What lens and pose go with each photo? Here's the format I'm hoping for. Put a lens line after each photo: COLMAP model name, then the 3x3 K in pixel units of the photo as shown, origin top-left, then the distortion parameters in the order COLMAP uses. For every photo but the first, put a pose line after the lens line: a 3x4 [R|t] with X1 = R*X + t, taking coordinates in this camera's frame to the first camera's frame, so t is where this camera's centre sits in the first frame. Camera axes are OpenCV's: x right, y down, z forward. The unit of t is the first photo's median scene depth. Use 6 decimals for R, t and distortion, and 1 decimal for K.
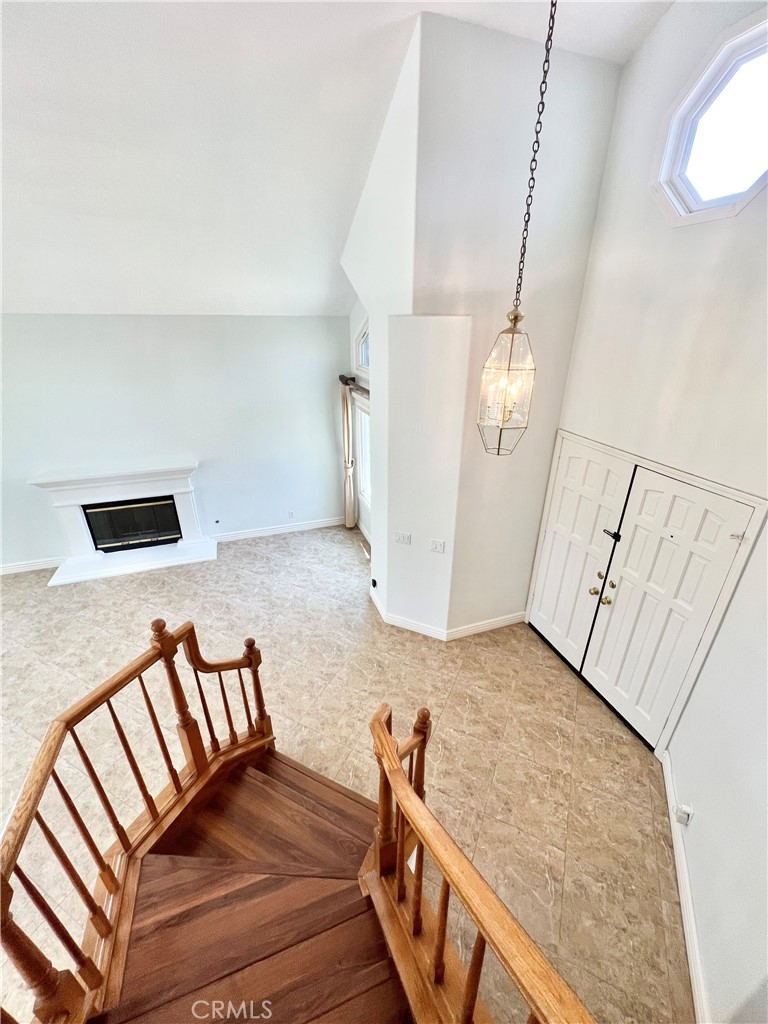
lens RADIAL K [[416.4, 0, 384.0], [0, 416.4, 512.0], [0, 0, 1]] dist [-0.006713, 0.000137]
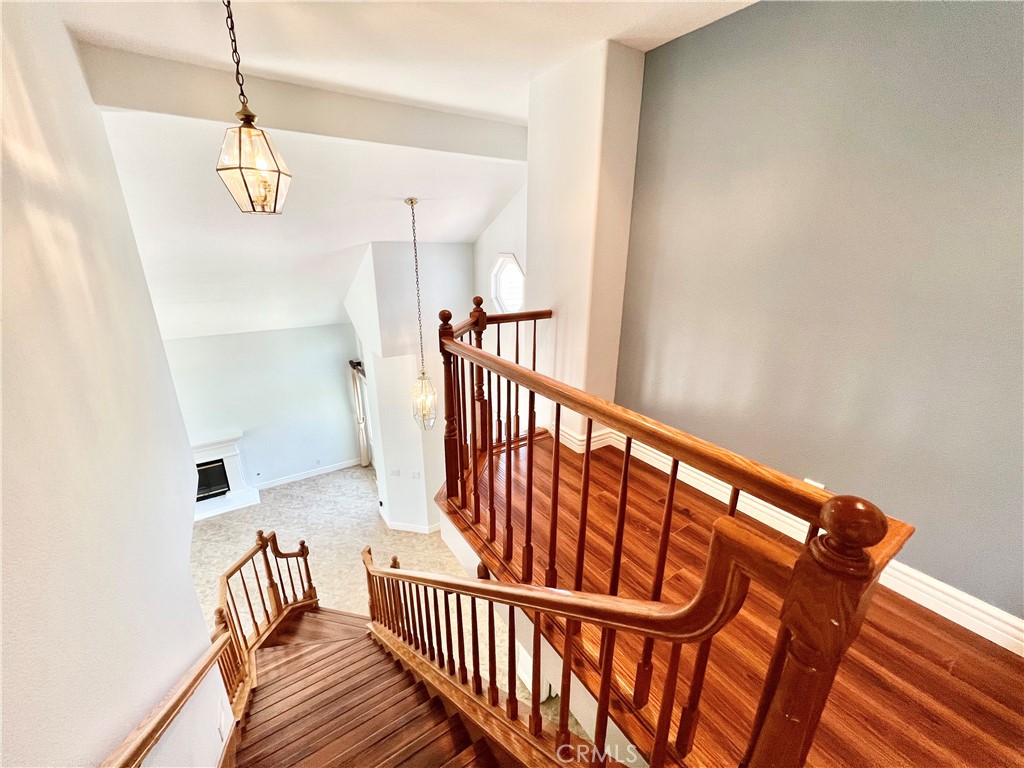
lens RADIAL K [[420.8, 0, 512.0], [0, 420.8, 384.0], [0, 0, 1]] dist [-0.001836, -0.000043]
pose [[0.970260, -0.076500, 0.229661, 0.152961], [0.100746, 0.990293, -0.095760, -0.082494], [-0.220106, 0.116050, 0.968548, -0.807100]]
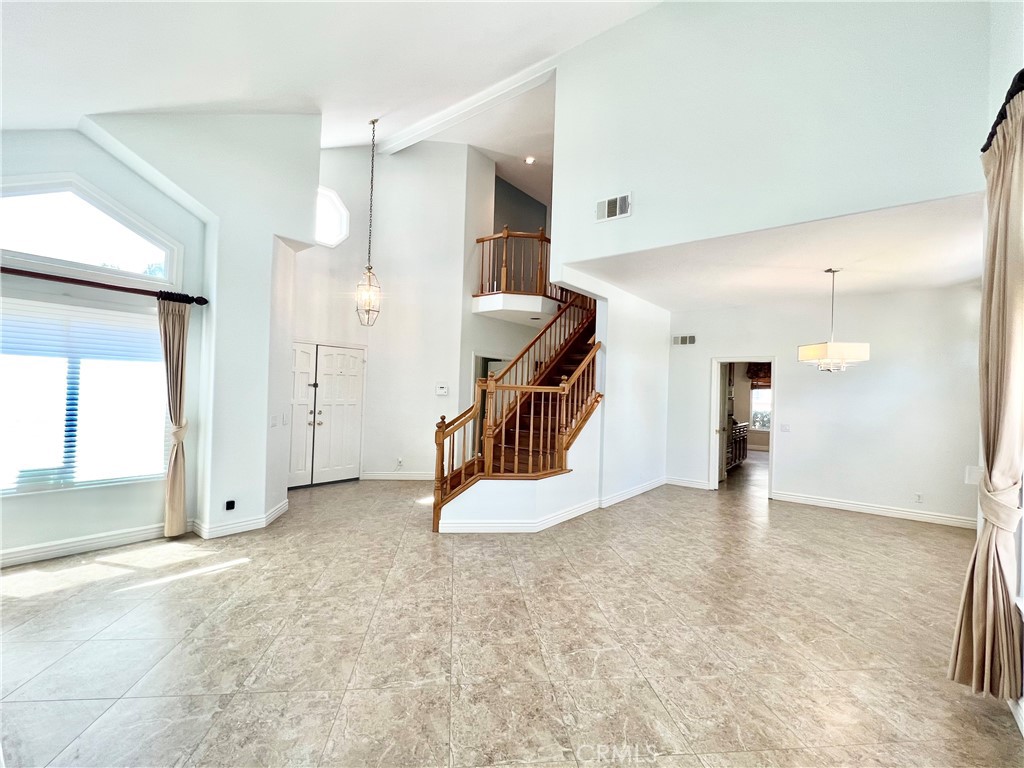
lens RADIAL K [[461.9, 0, 512.0], [0, 461.9, 384.0], [0, 0, 1]] dist [-0.000598, -0.000153]
pose [[-0.539712, -0.014642, 0.841723, -1.448222], [0.324447, 0.918993, 0.224021, -0.107977], [-0.776818, 0.394001, -0.491241, 1.163413]]
